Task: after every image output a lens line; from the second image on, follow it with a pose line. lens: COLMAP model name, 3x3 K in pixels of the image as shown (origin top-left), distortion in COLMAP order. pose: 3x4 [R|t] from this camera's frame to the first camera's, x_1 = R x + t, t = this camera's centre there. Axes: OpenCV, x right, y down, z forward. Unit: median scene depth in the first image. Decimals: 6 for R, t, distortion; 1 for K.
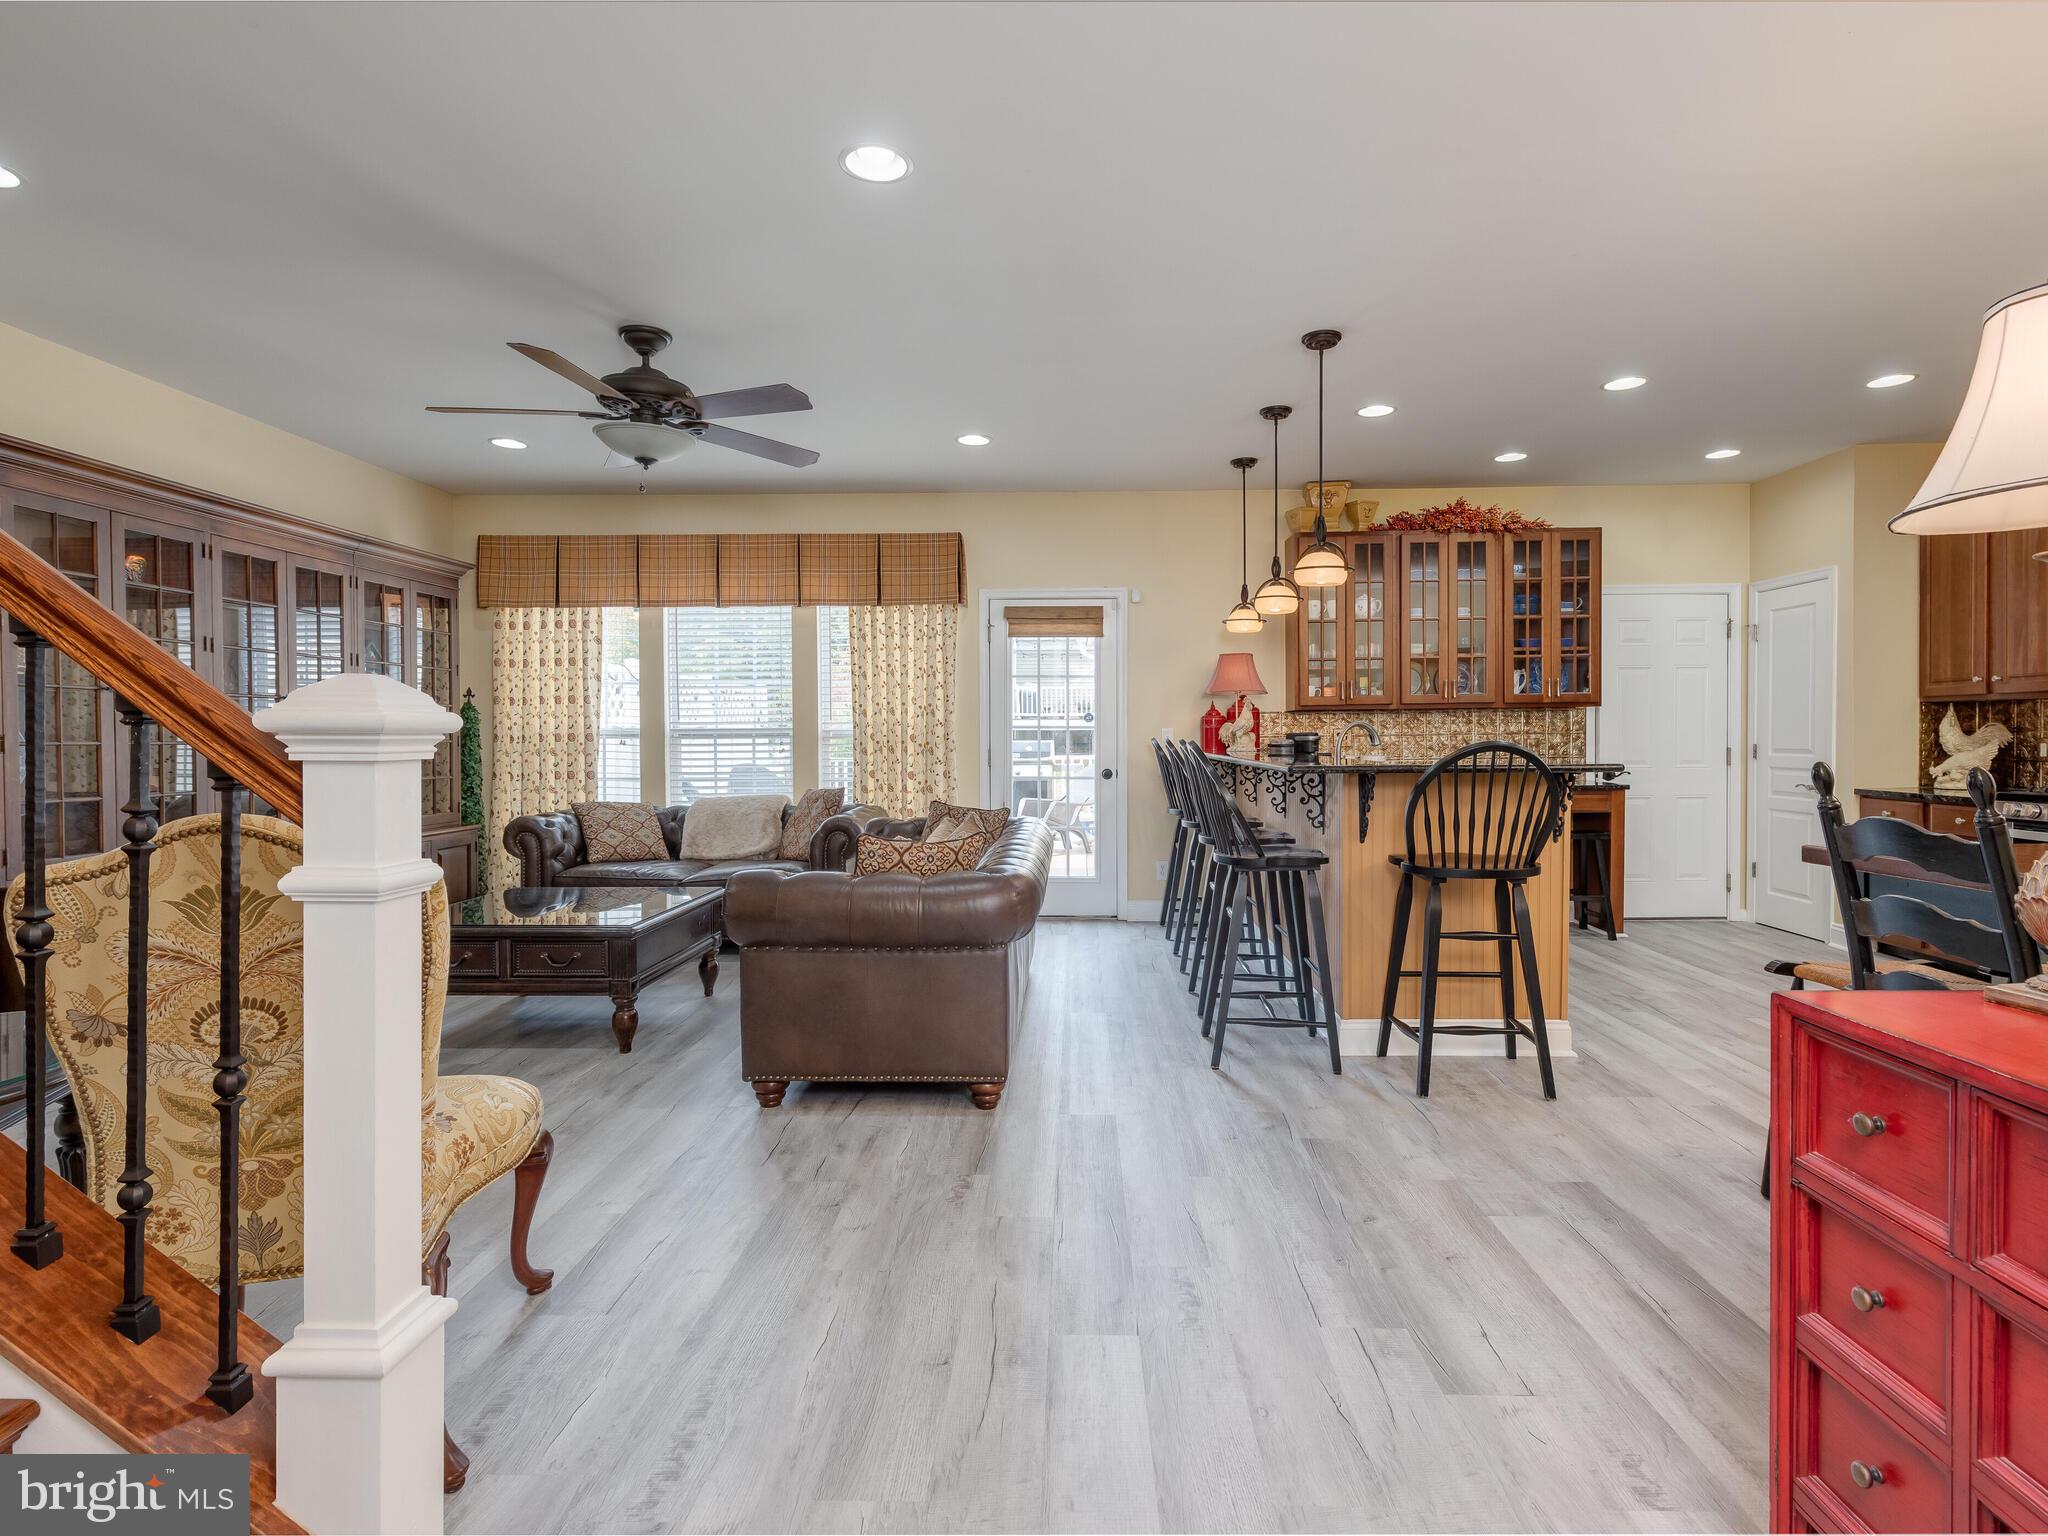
lens RADIAL K [[1052.0, 0, 1053.8], [0, 1052.0, 754.0], [0, 0, 1]] dist [0.006768, -0.003039]
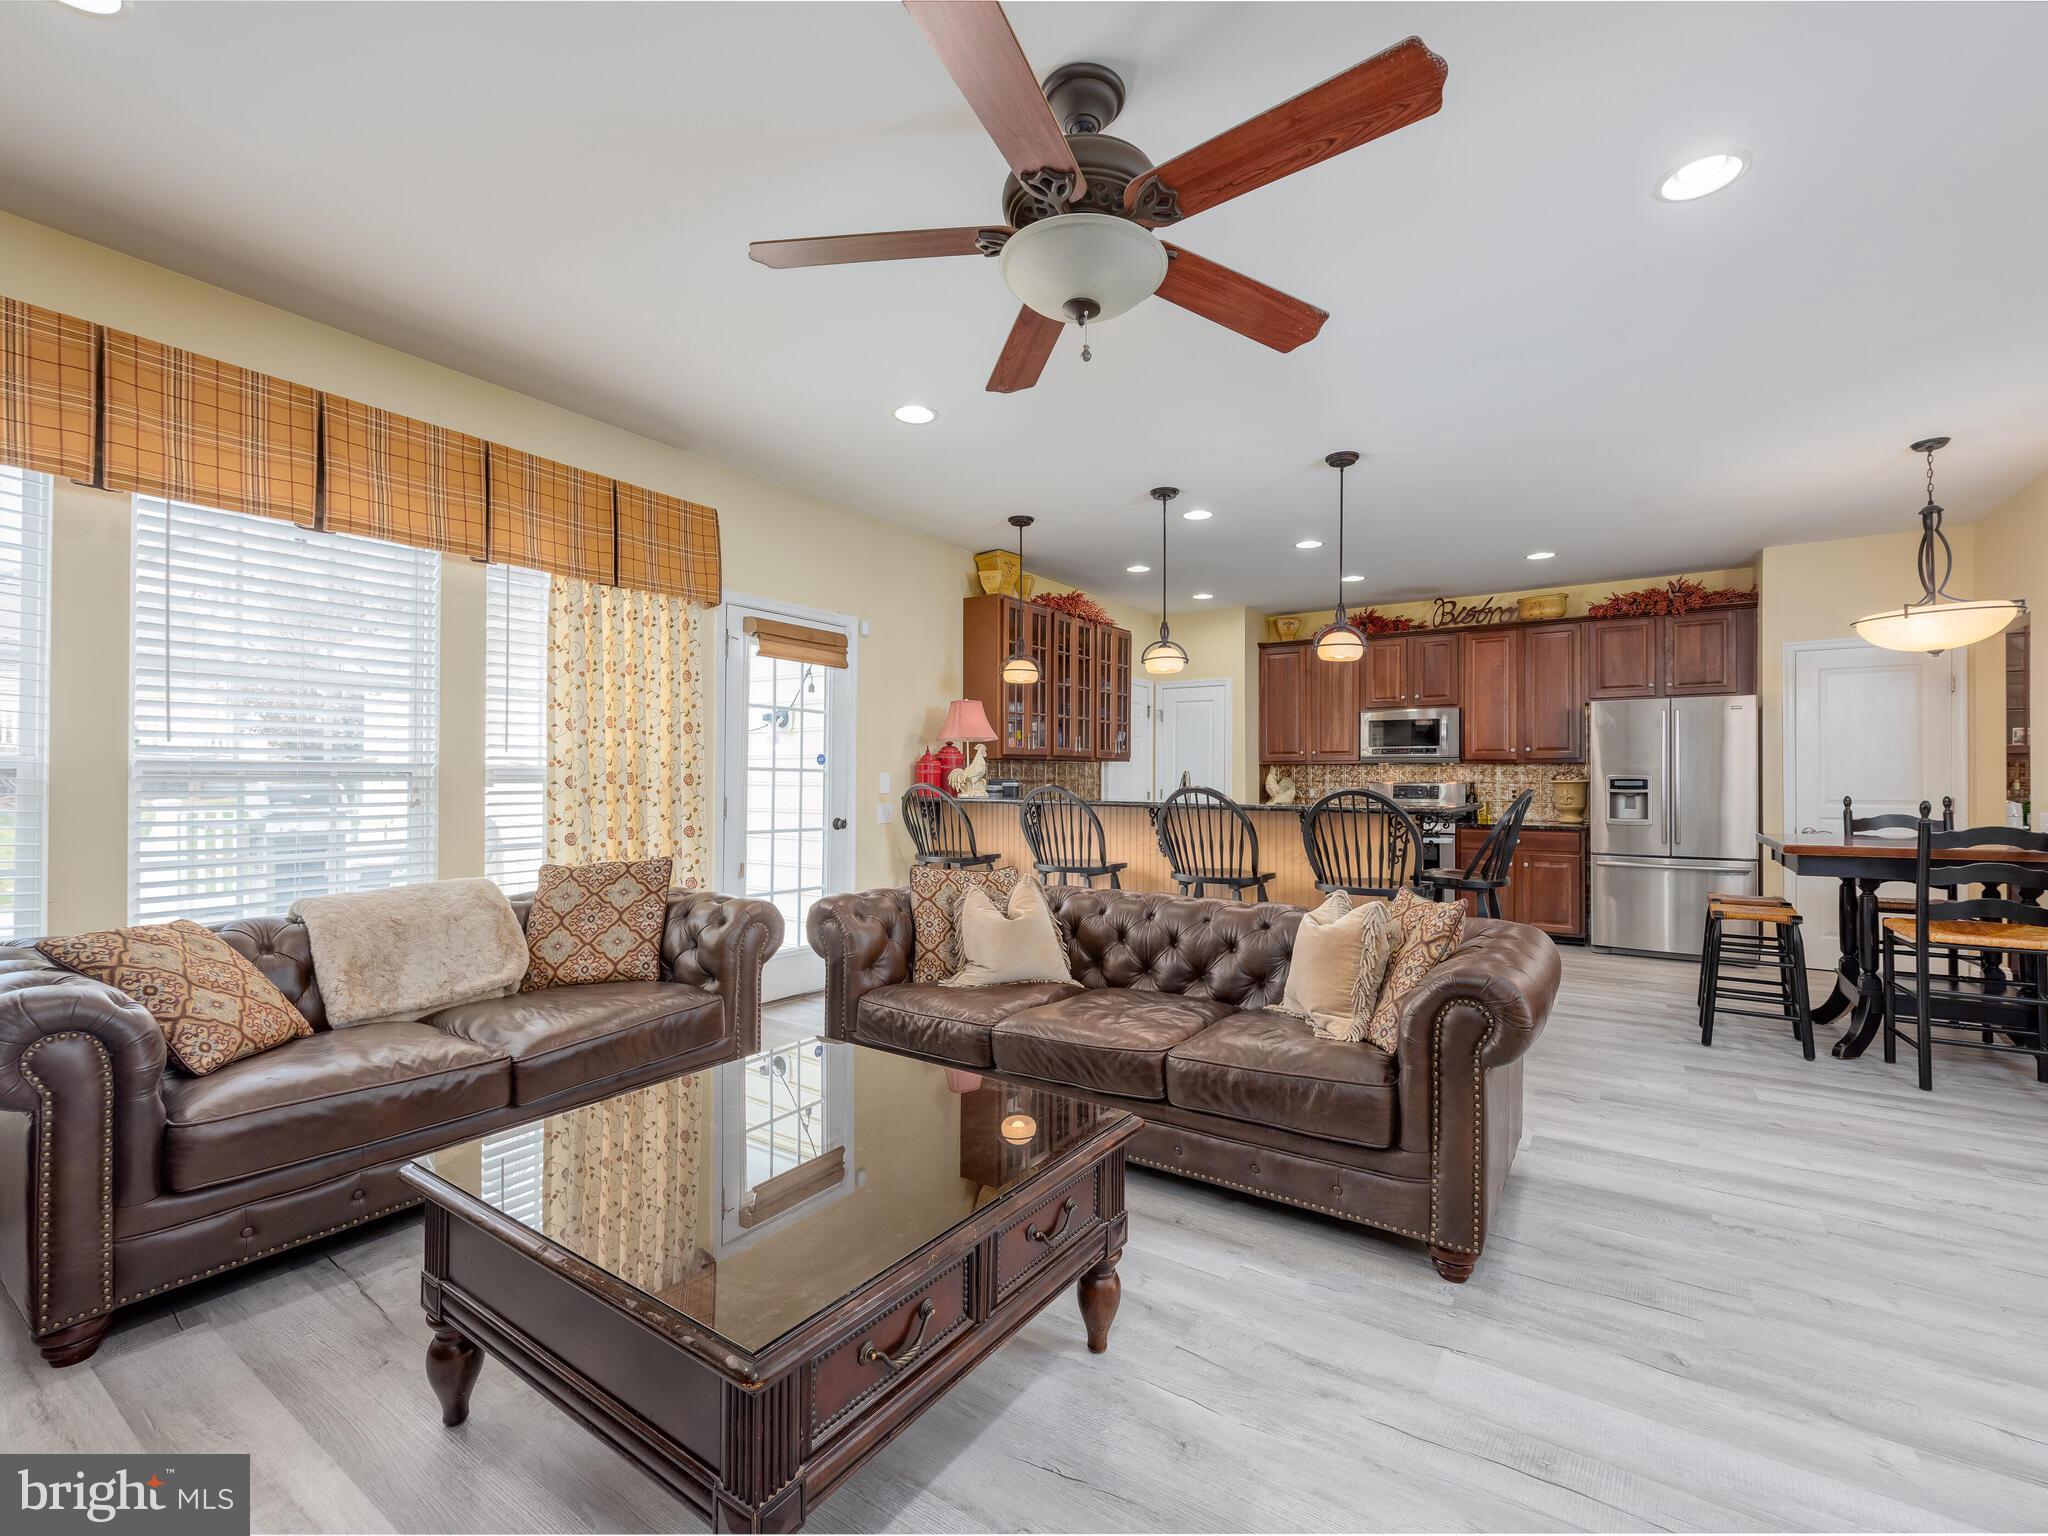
lens RADIAL K [[890.1, 0, 1025.2], [0, 890.1, 773.5], [0, 0, 1]] dist [0.004275, 0.000005]
pose [[0.542623, 0.014154, 0.839857, -0.574335], [0.007480, 0.999737, -0.021681, -0.006663], [-0.839943, 0.018046, 0.542374, 0.537506]]
